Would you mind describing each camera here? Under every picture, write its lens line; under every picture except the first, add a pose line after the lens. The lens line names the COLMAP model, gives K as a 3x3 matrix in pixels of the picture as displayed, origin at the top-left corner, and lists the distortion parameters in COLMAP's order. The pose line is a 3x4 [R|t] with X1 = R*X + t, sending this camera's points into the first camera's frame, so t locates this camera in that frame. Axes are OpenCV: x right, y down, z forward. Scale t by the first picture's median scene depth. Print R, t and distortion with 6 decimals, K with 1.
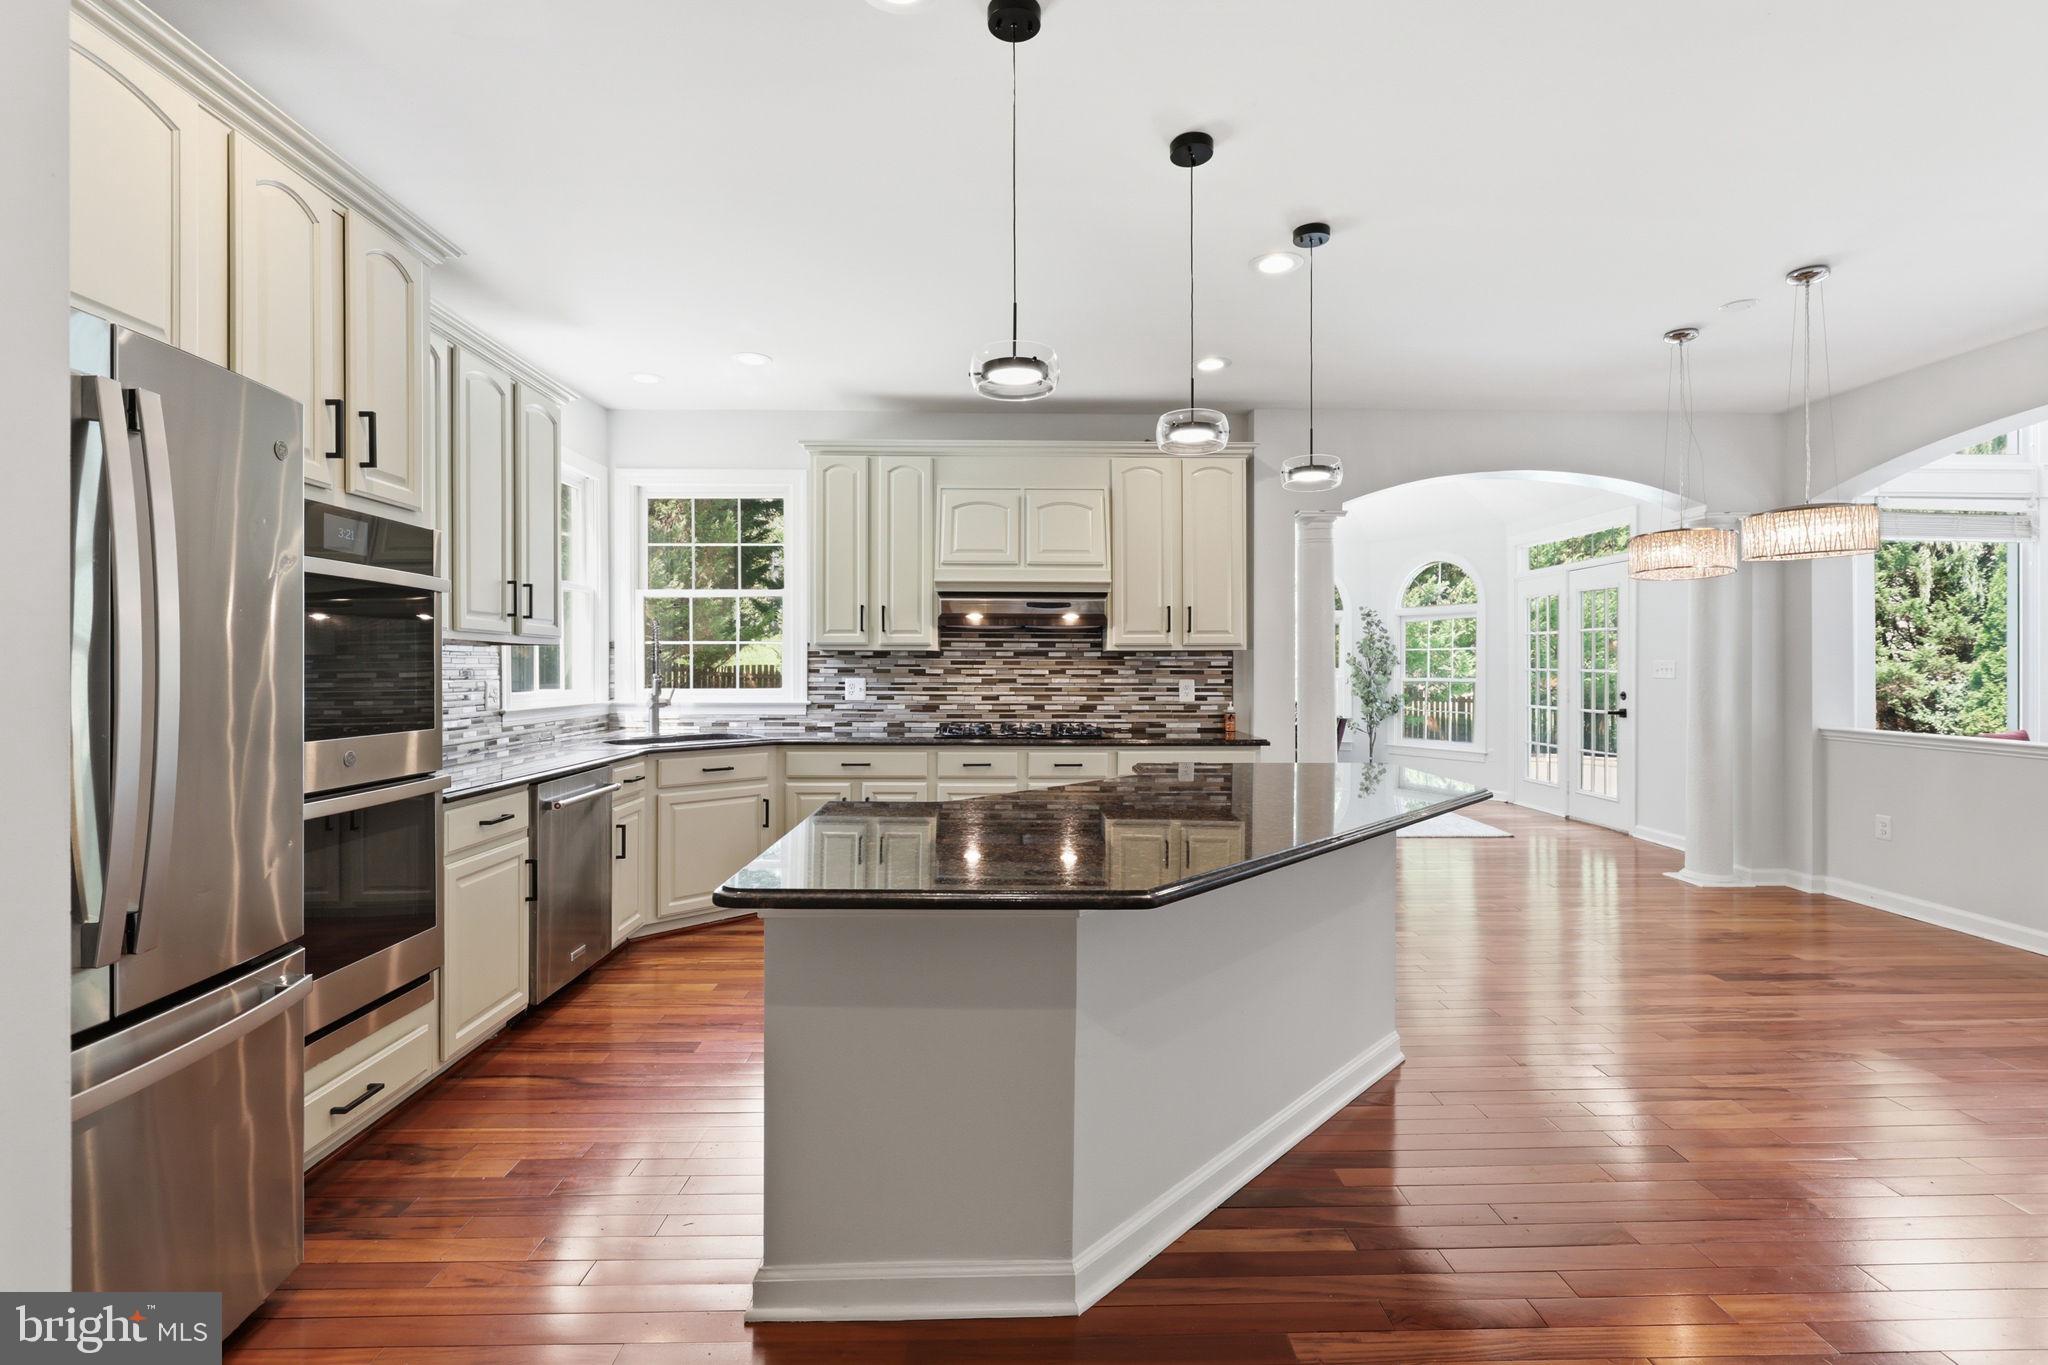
lens RADIAL K [[937.4, 0, 1019.3], [0, 937.4, 668.9], [0, 0, 1]] dist [-0.003436, -0.000049]
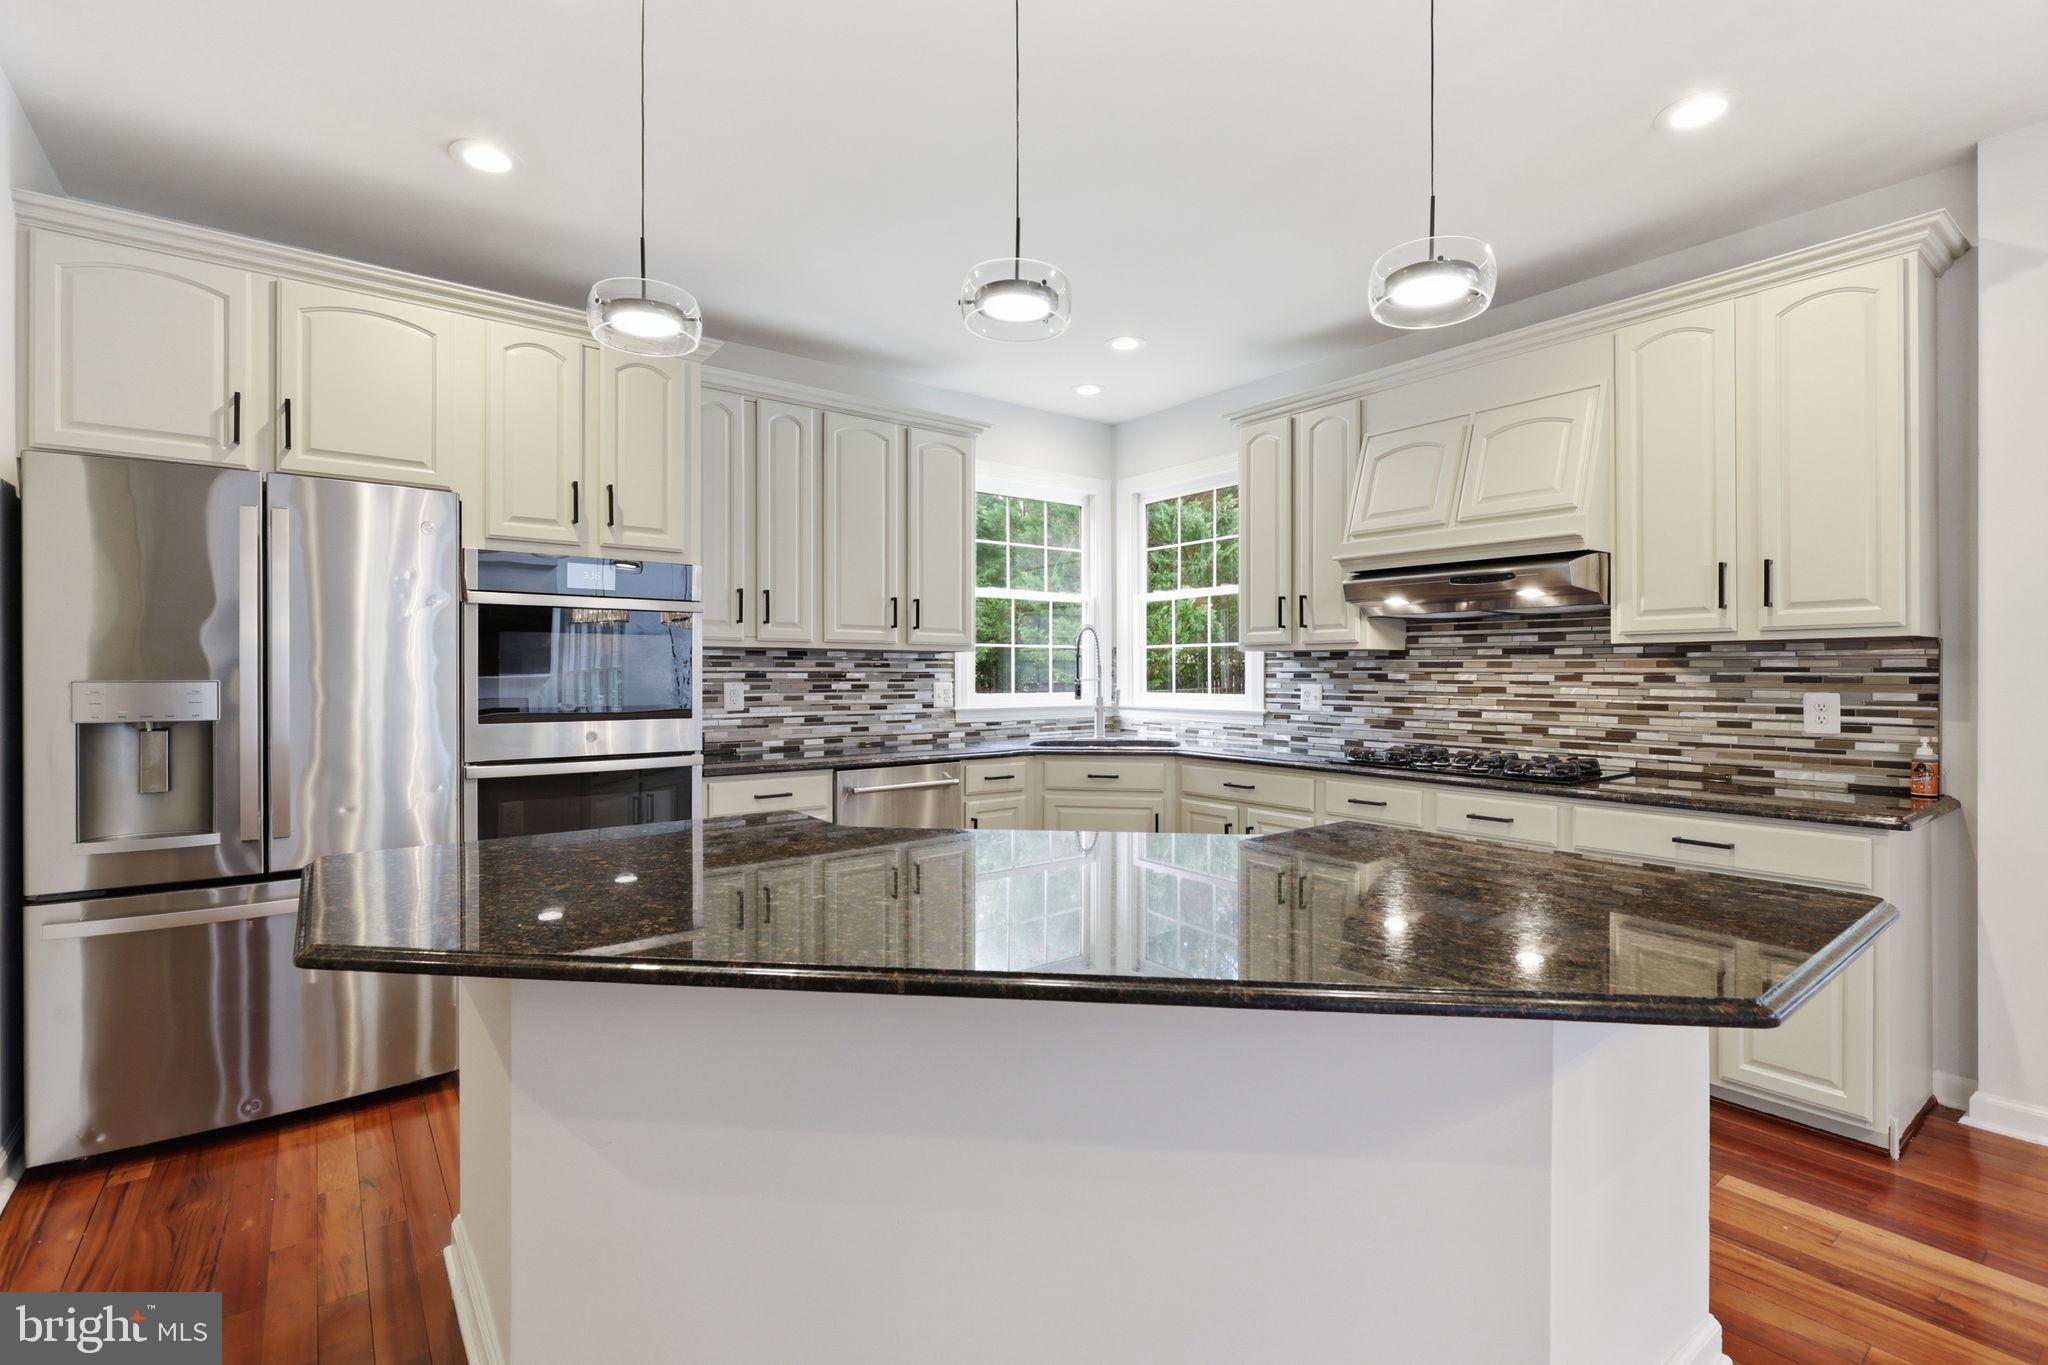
lens RADIAL K [[937.4, 0, 1010.1], [0, 937.4, 678.3], [0, 0, 1]] dist [-0.003436, -0.000049]
pose [[0.582634, 0.004787, -0.812721, 0.345984], [-0.000946, 0.999986, 0.005212, 0.000504], [0.812734, -0.002268, 0.582630, 0.298505]]
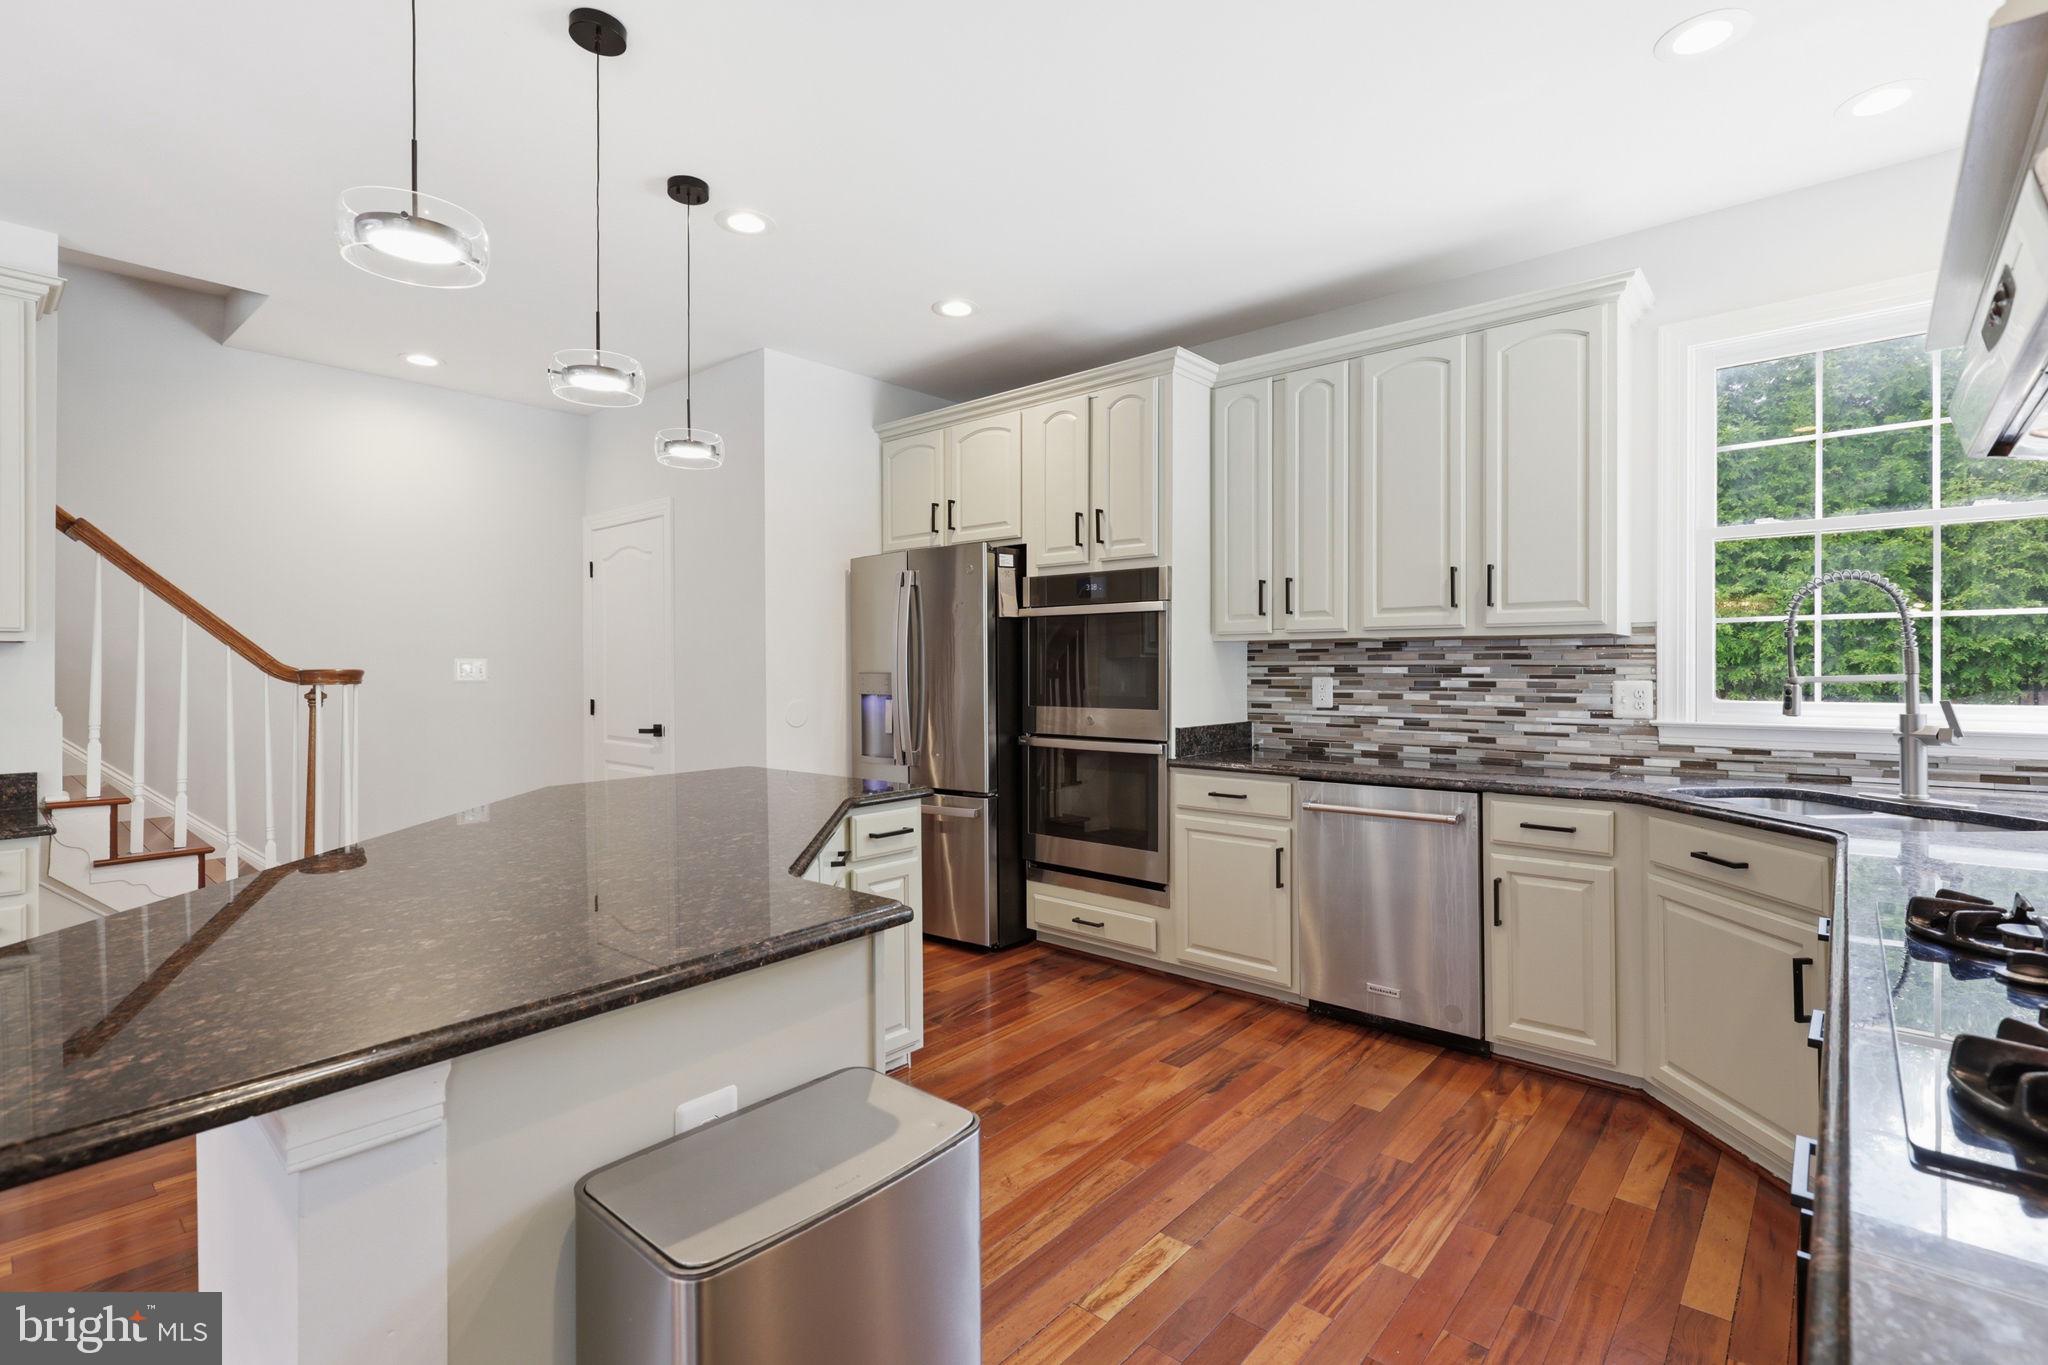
lens RADIAL K [[937.4, 0, 1040.5], [0, 937.4, 672.9], [0, 0, 1]] dist [-0.003436, -0.000049]
pose [[-0.663384, 0.007939, -0.748237, 0.264324], [0.003587, 0.999966, 0.007430, -0.001329], [0.748270, 0.002245, -0.663390, 0.895114]]
